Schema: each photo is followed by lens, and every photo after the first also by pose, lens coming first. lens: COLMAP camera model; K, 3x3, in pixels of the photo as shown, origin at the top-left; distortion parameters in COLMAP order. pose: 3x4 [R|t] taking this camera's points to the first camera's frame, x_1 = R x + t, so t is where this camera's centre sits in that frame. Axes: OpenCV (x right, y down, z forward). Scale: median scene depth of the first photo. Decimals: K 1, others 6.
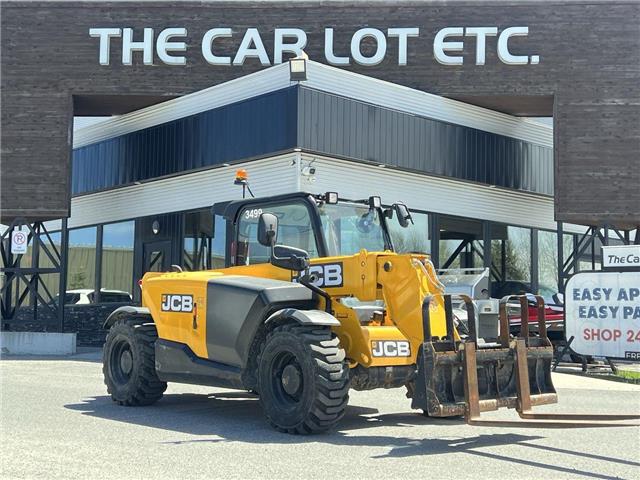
lens RADIAL K [[897.5, 0, 316.4], [0, 897.5, 235.9], [0, 0, 1]] dist [0.092863, 0.000000]
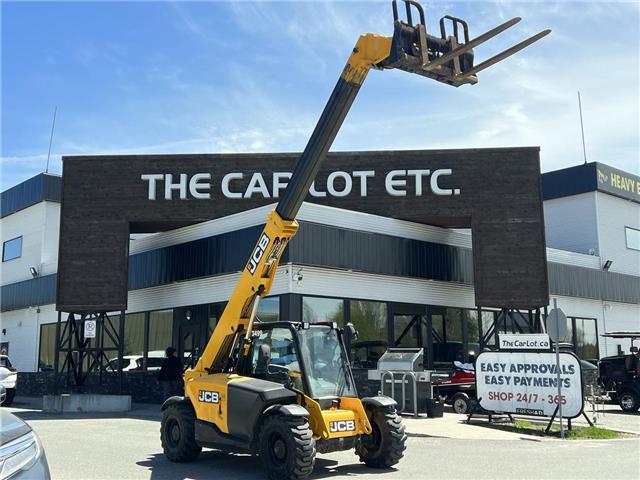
lens RADIAL K [[721.2, 0, 317.2], [0, 721.2, 237.9], [0, 0, 1]] dist [0.099774, 0.000000]
pose [[0.999789, -0.019365, 0.006867, 0.017854], [0.019813, 0.997174, -0.072471, -0.059081], [-0.005444, 0.072592, 0.997347, -0.162337]]
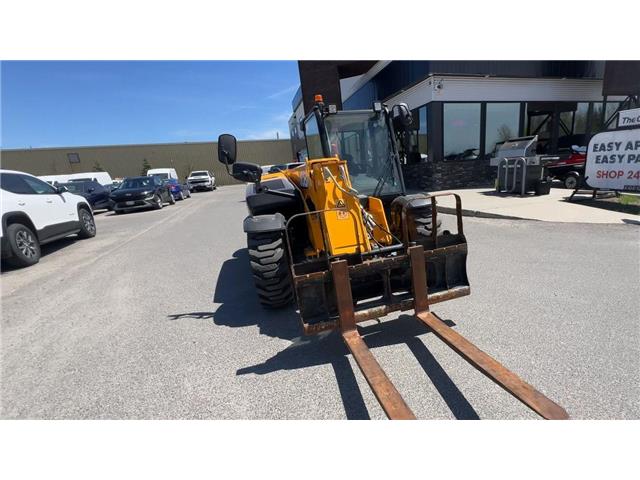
lens RADIAL K [[325.0, 0, 373.3], [0, 325.0, 261.7], [0, 0, 1]] dist [-0.003040, 0.001744]
pose [[0.926321, 0.029150, -0.375607, 0.143108], [0.118563, 0.923786, 0.364092, -0.001847], [0.357593, -0.381799, 0.852265, 0.306637]]
